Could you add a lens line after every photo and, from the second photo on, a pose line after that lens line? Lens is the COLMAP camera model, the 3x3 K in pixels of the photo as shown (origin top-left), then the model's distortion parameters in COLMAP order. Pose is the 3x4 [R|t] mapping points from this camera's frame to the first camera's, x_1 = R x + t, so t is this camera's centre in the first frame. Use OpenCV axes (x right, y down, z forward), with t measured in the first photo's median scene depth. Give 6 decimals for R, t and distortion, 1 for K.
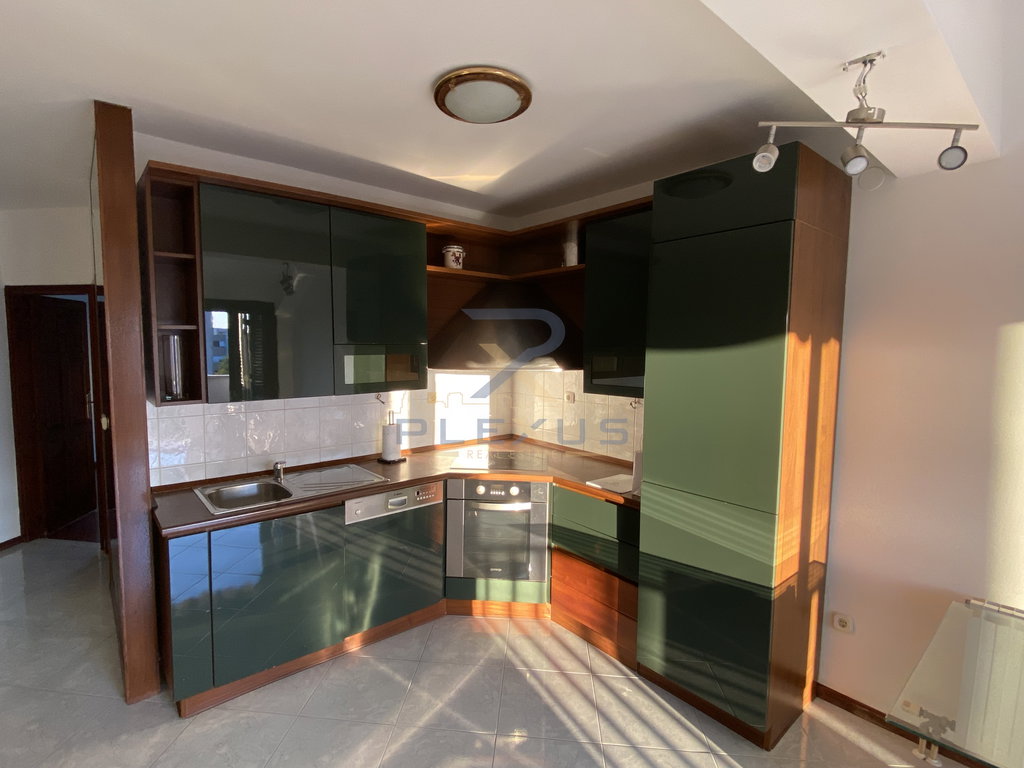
lens RADIAL K [[499.9, 0, 493.0], [0, 499.9, 384.1], [0, 0, 1]] dist [0.001238, -0.007275]
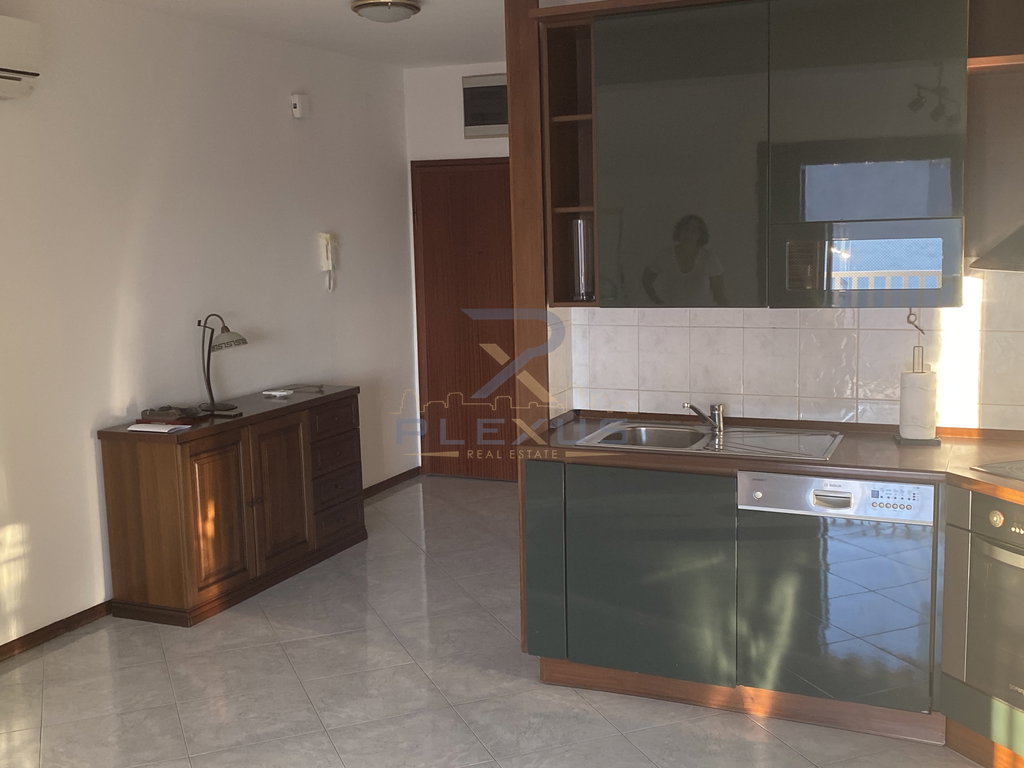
lens RADIAL K [[1098.7, 0, 504.0], [0, 1098.7, 386.6], [0, 0, 1]] dist [0.069412, 0.000000]
pose [[0.463463, 0.108891, -0.879400, 0.781454], [-0.042197, 0.994007, 0.100844, -0.005313], [0.885111, -0.009629, 0.465280, 0.072917]]
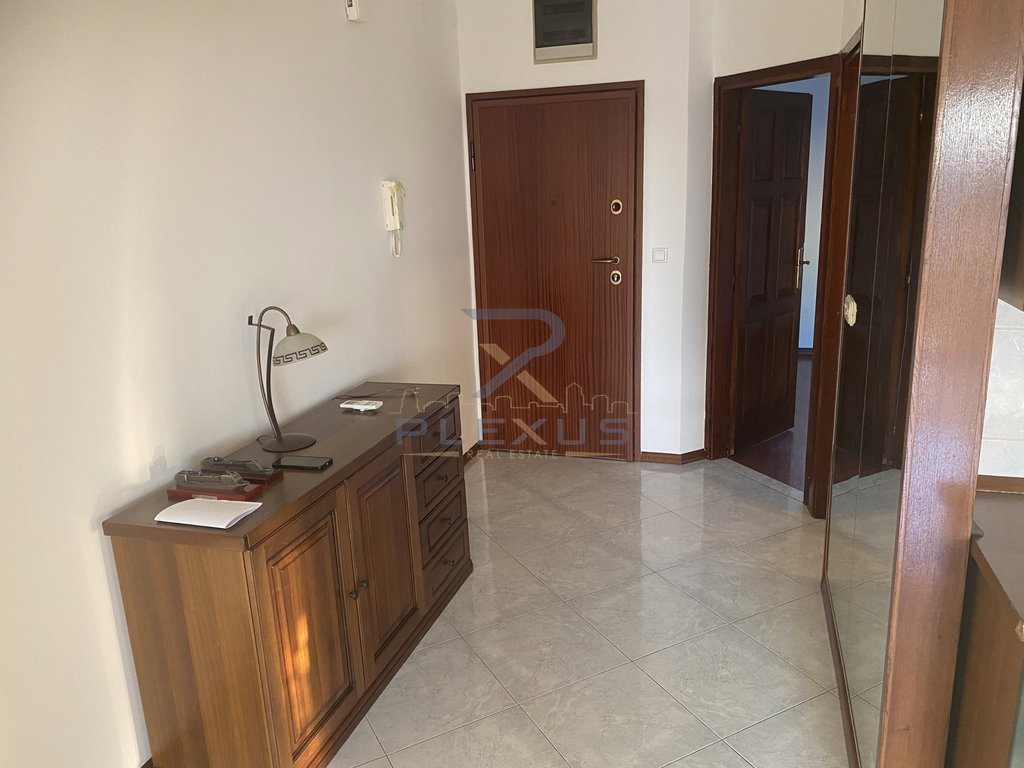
lens RADIAL K [[793.7, 0, 509.5], [0, 793.7, 393.1], [0, 0, 1]] dist [0.014942, -0.009940]
pose [[0.553407, 0.185285, -0.812041, -0.316879], [-0.016699, 0.977215, 0.211593, -0.016408], [0.832744, -0.103537, 0.543892, 0.253470]]
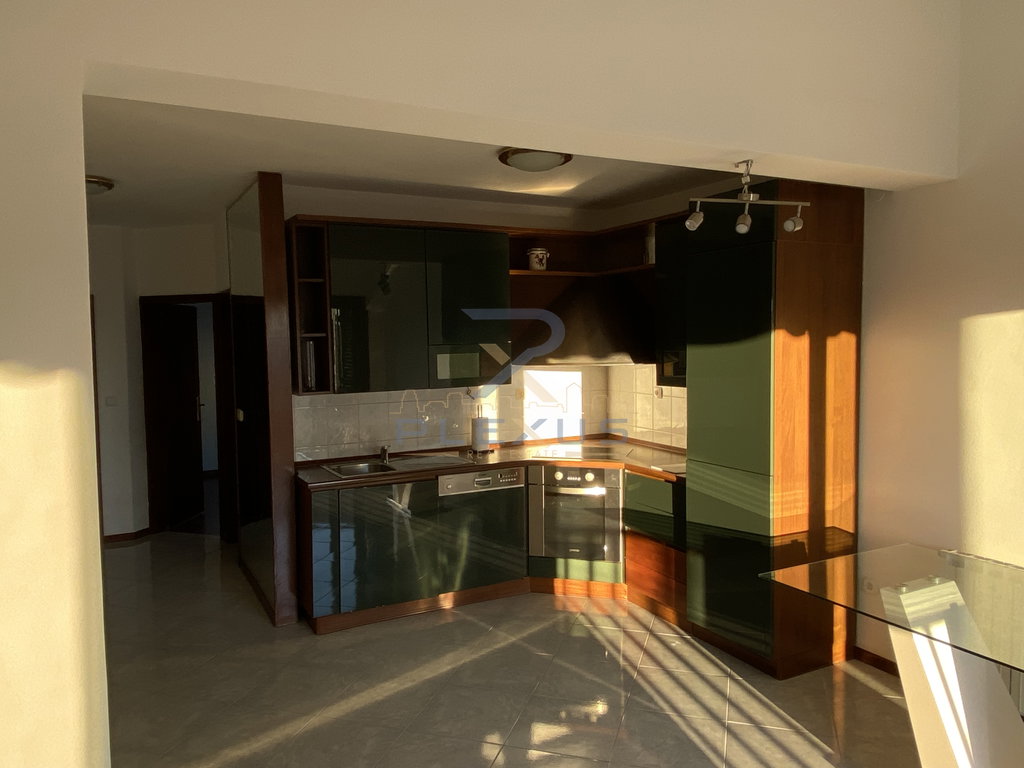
lens RADIAL K [[750.5, 0, 518.2], [0, 750.5, 383.2], [0, 0, 1]] dist [0.002083, 0.004036]
pose [[0.981360, -0.011376, -0.191844, 0.232252], [0.008415, 0.999833, -0.016240, 0.041519], [0.191997, 0.014323, 0.981291, -0.709787]]
